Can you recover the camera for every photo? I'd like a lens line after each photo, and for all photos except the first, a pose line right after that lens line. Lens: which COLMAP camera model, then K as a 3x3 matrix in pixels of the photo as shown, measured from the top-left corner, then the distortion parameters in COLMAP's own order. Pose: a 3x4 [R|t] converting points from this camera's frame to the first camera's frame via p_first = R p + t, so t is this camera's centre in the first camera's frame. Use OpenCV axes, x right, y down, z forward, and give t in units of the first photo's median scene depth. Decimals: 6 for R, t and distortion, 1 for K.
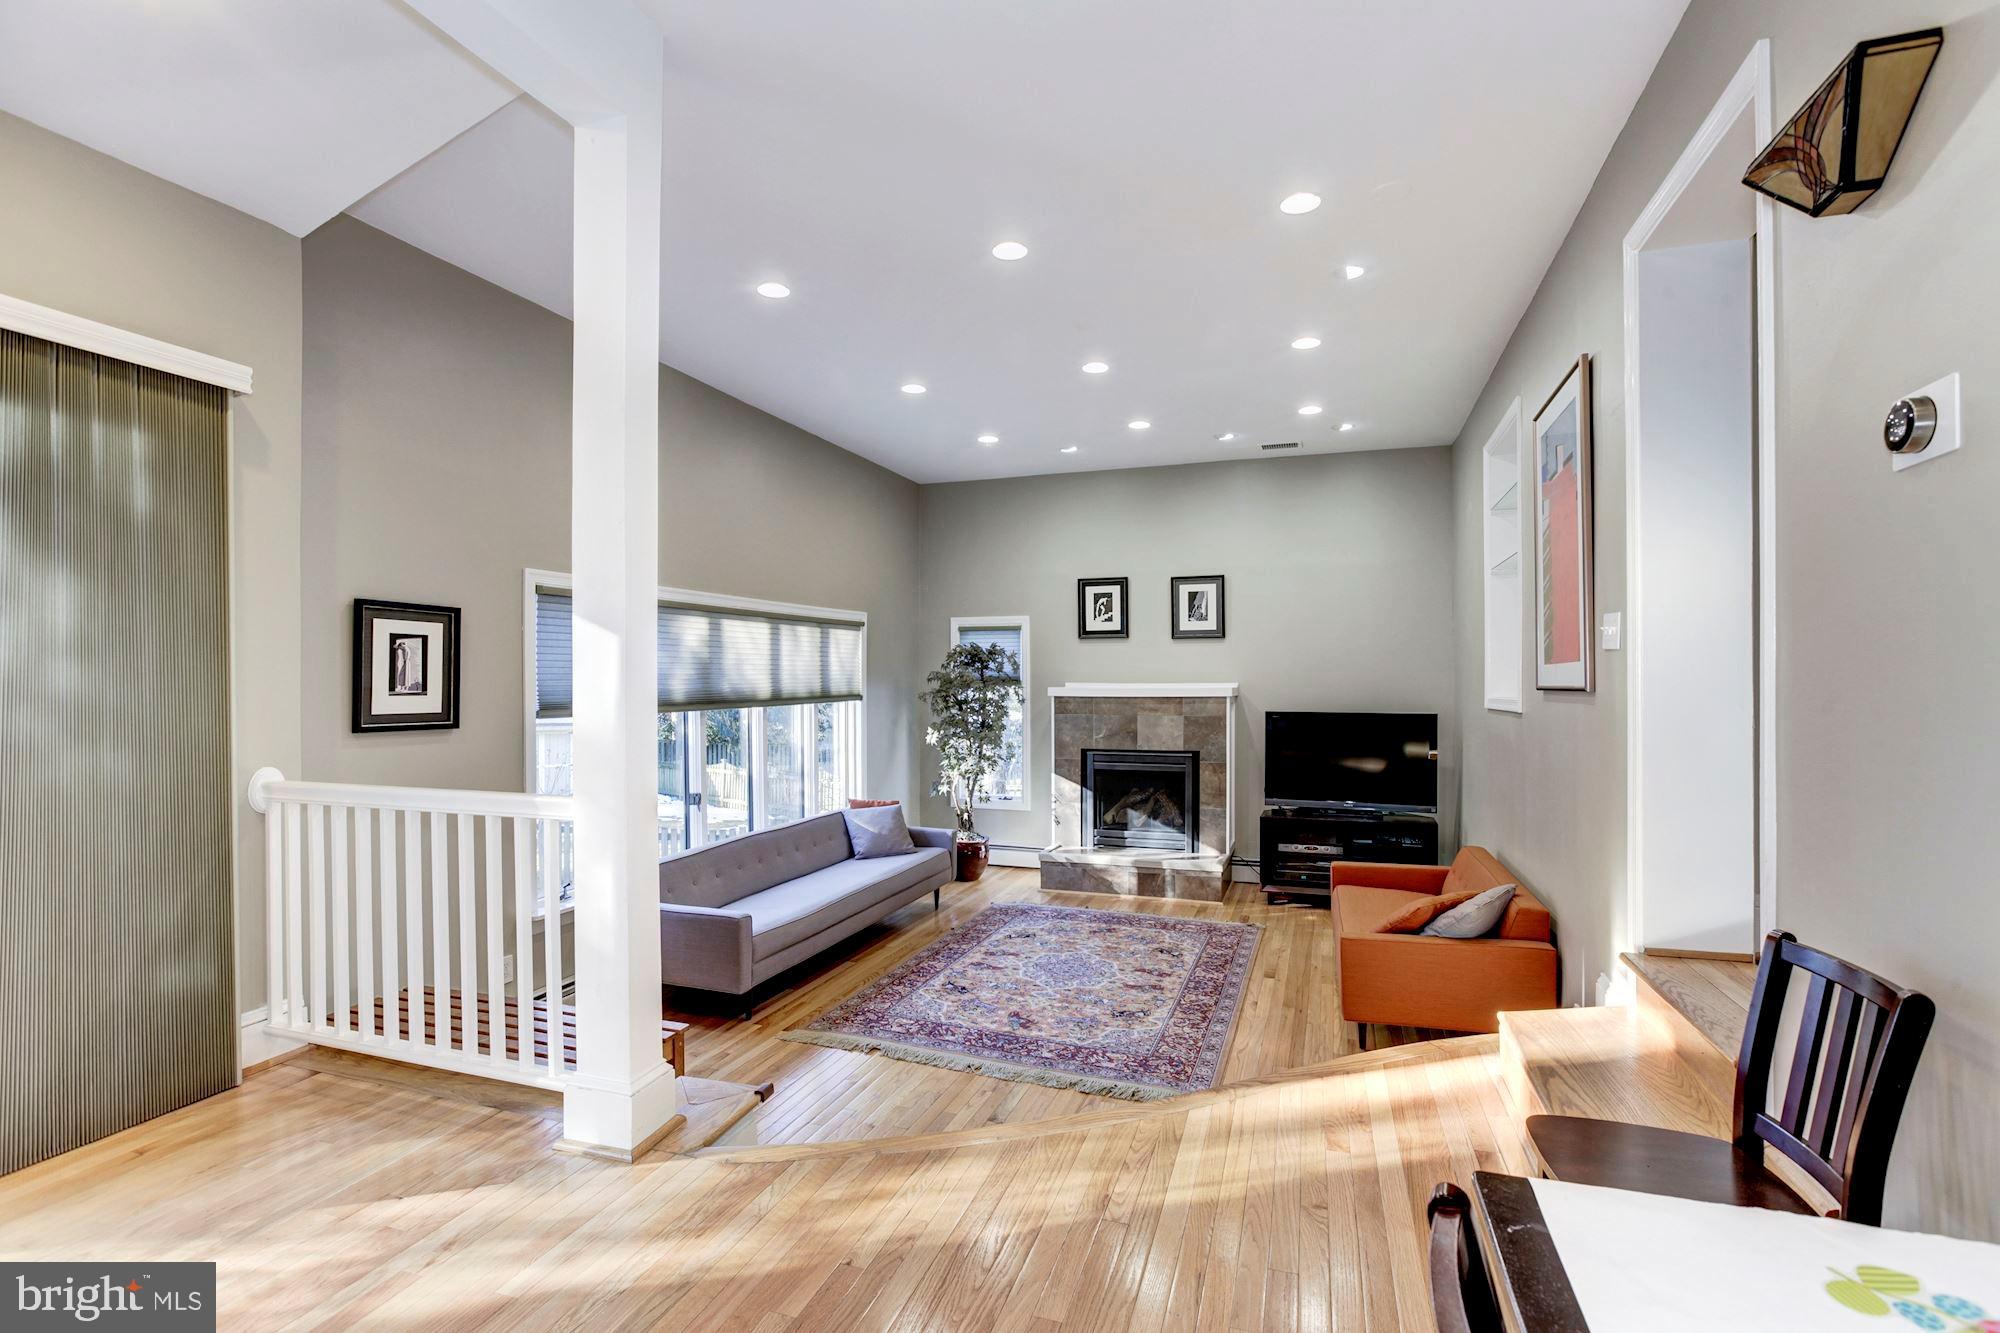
lens RADIAL K [[910.5, 0, 1017.4], [0, 910.5, 686.4], [0, 0, 1]] dist [-0.034827, 0.017670]
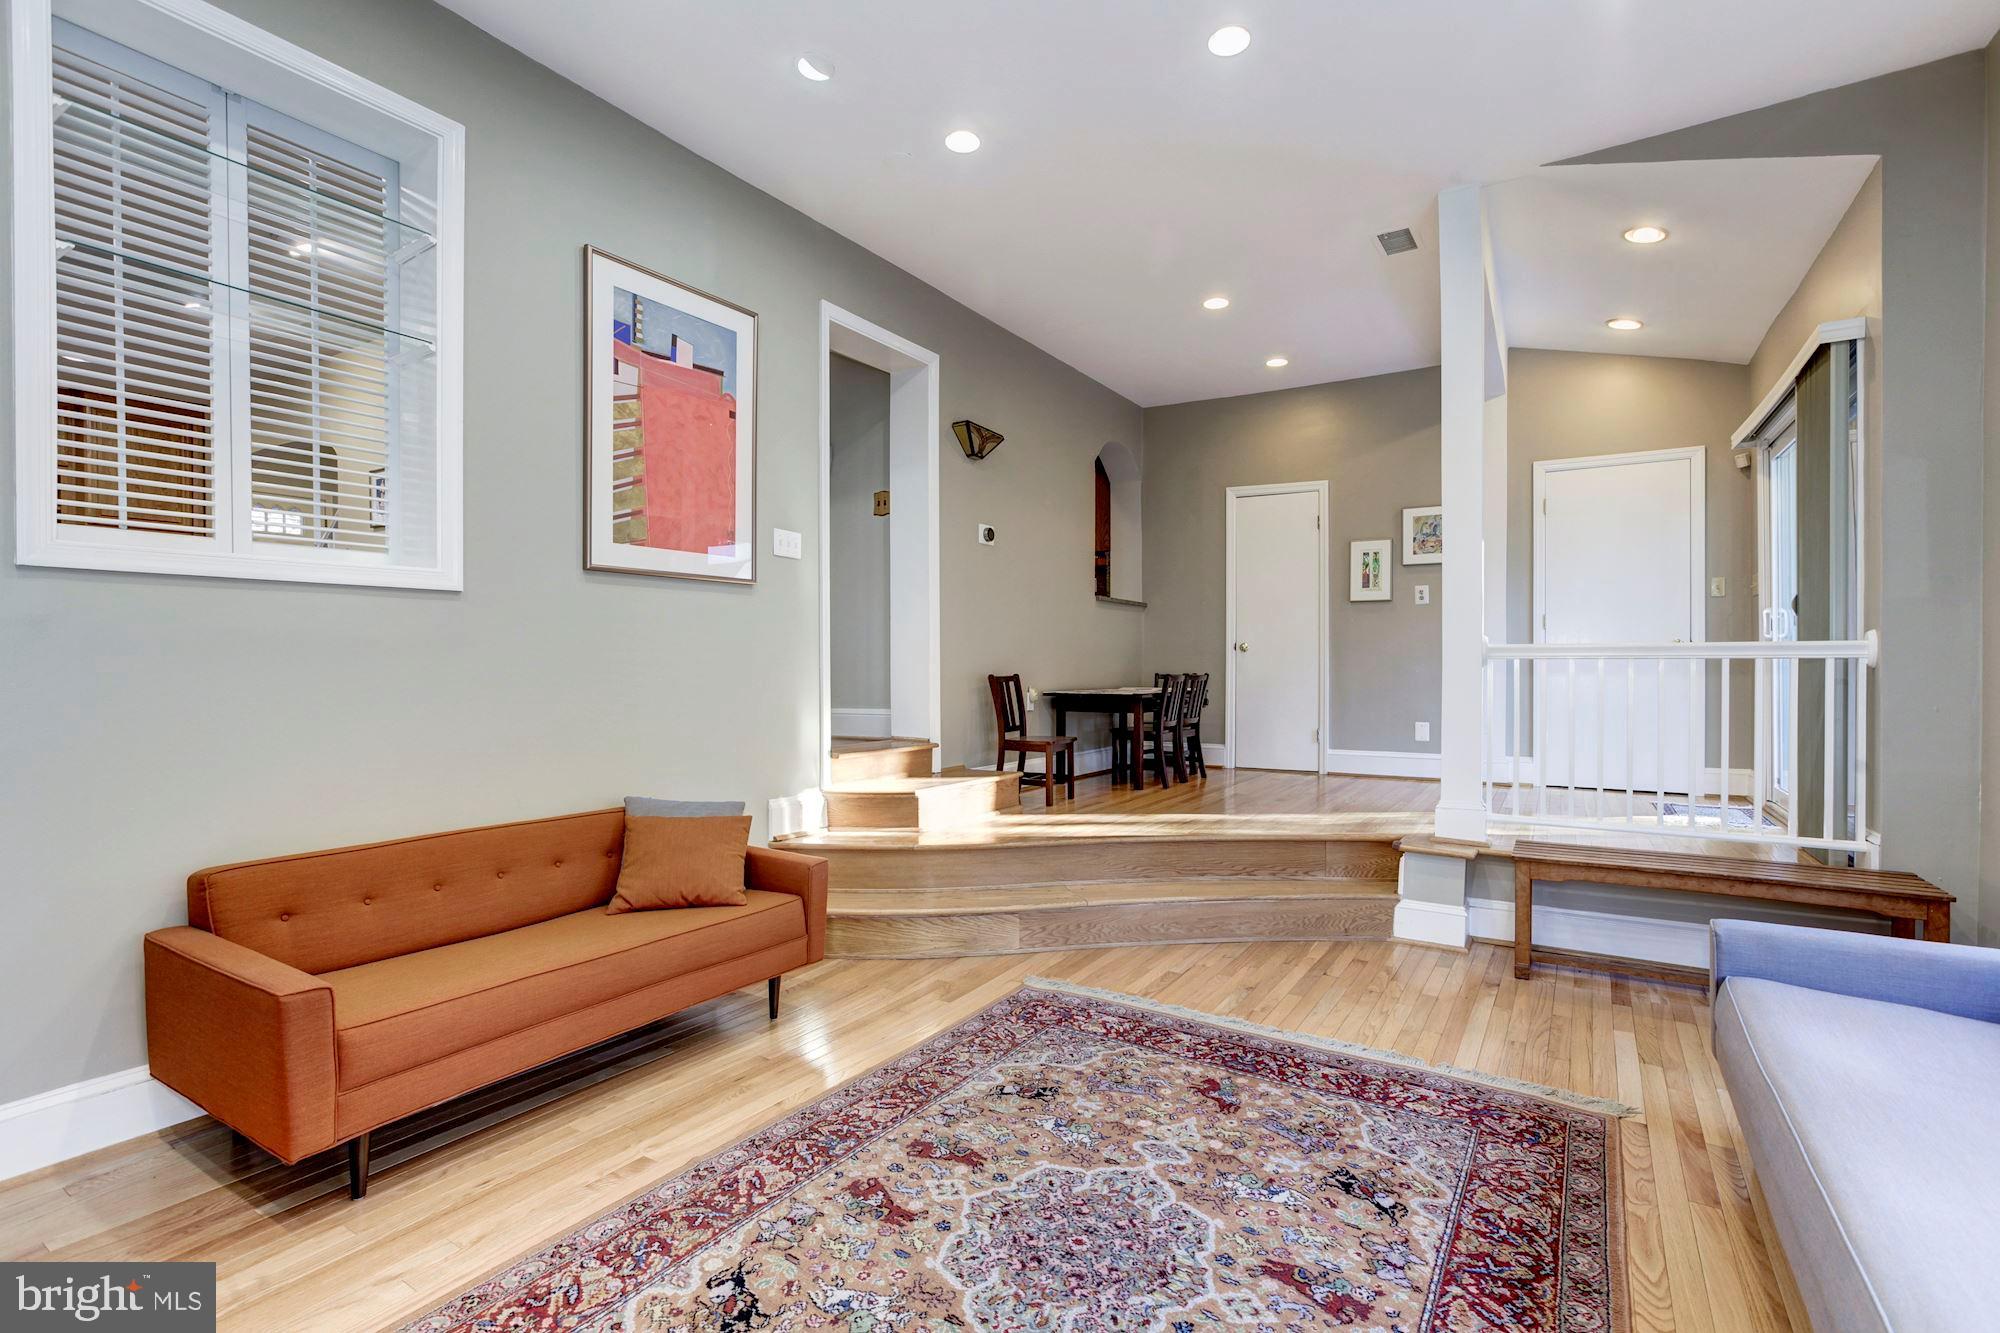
lens RADIAL K [[910.5, 0, 1027.6], [0, 910.5, 671.5], [0, 0, 1]] dist [-0.034827, 0.017670]
pose [[-0.976030, -0.000049, 0.217636, -0.002842], [0.002933, 0.999906, 0.013380, 0.067572], [-0.217616, 0.013697, -0.975938, 1.274441]]
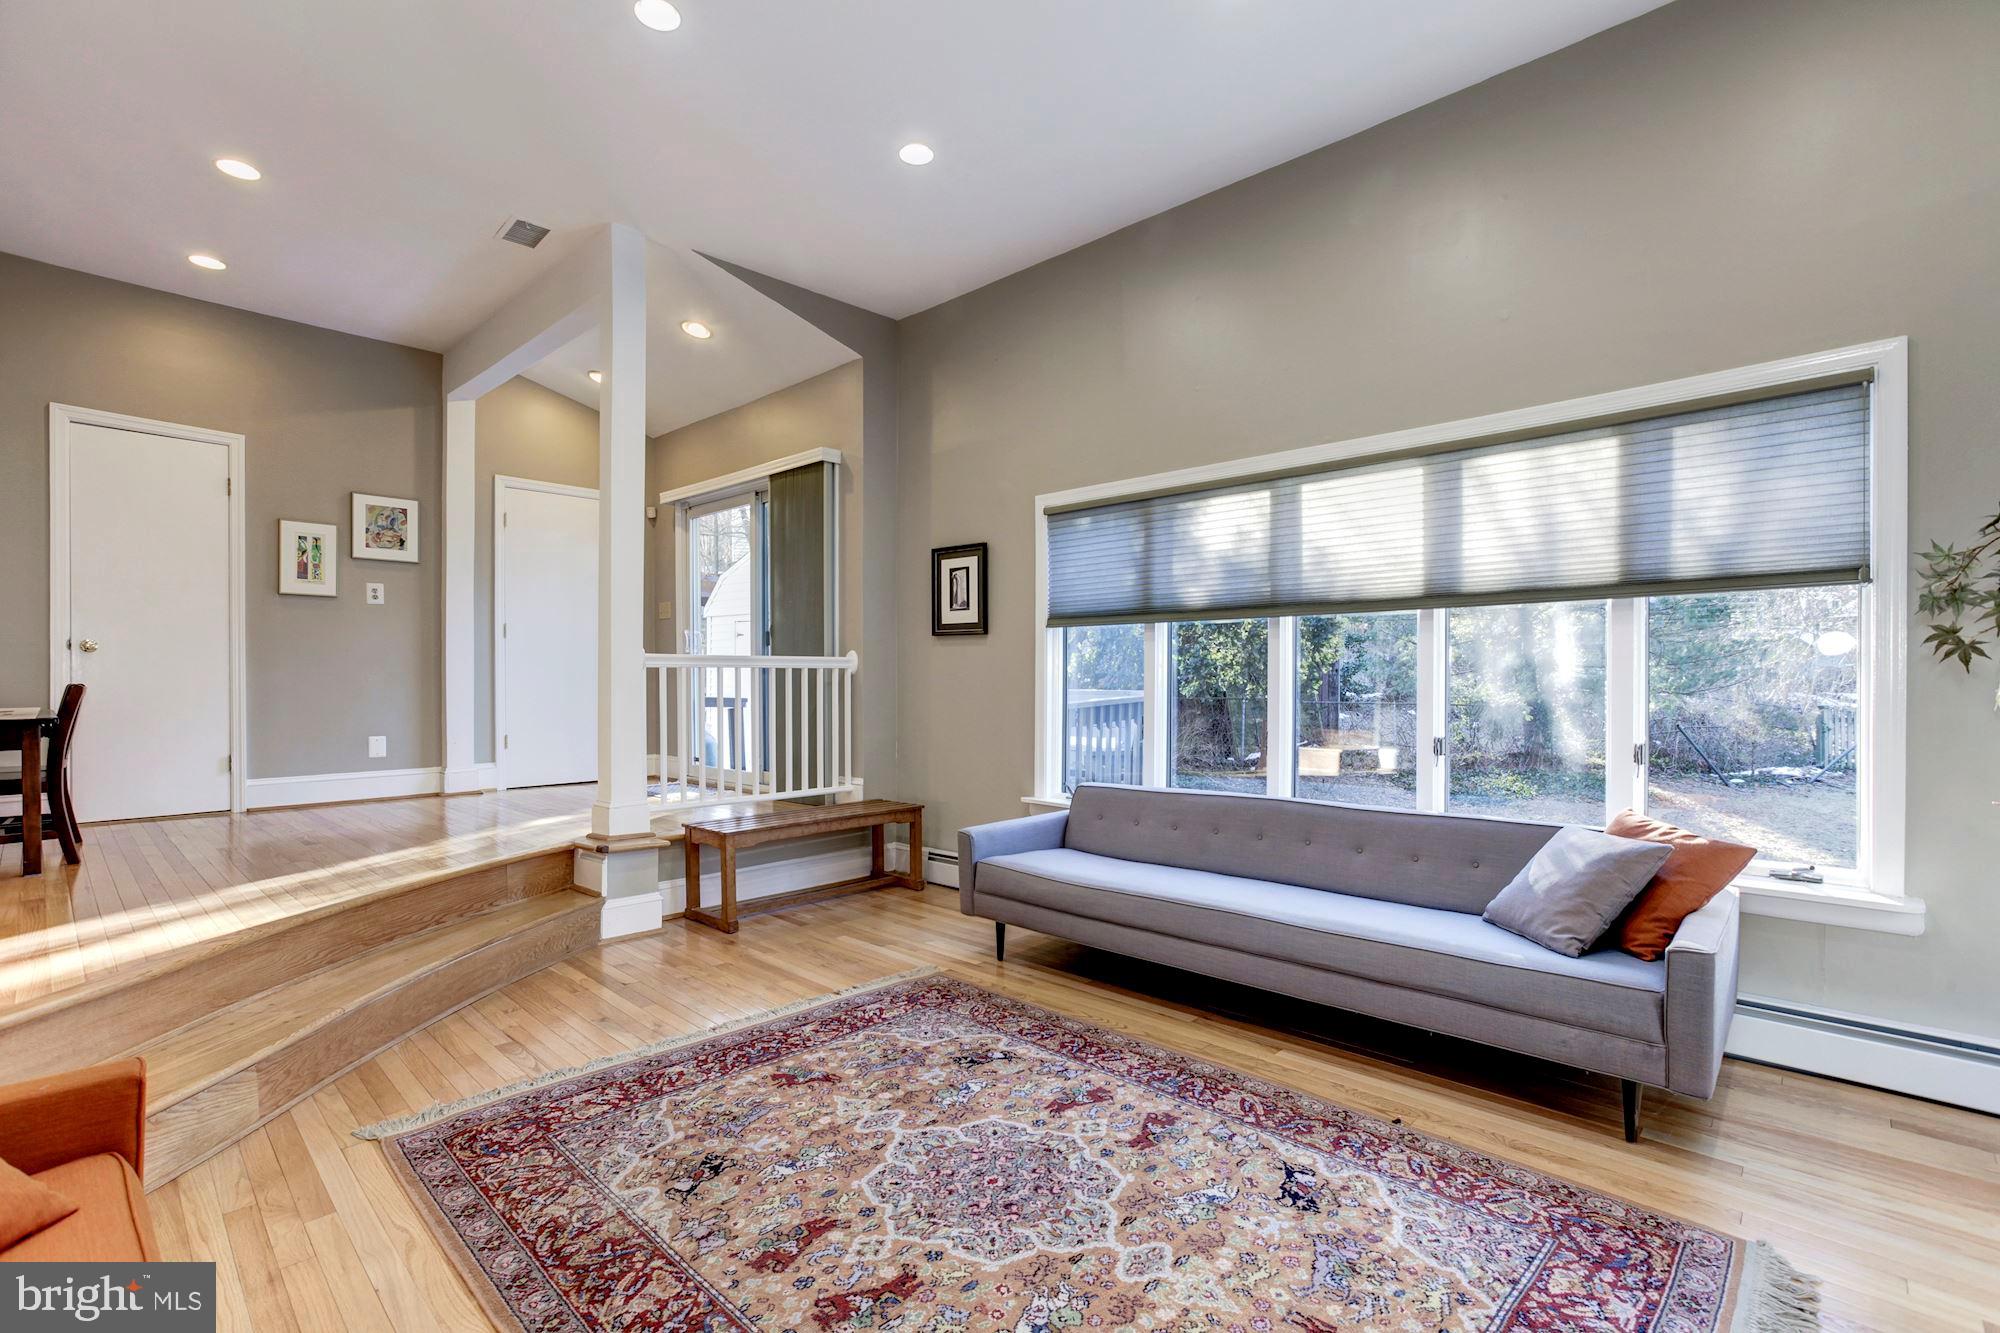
lens RADIAL K [[910.5, 0, 992.7], [0, 910.5, 672.9], [0, 0, 1]] dist [-0.034827, 0.017670]
pose [[-0.419154, 0.000735, -0.907915, 0.408926], [-0.006070, 0.999975, 0.003612, 0.069356], [0.907895, 0.007025, -0.419139, 1.098120]]
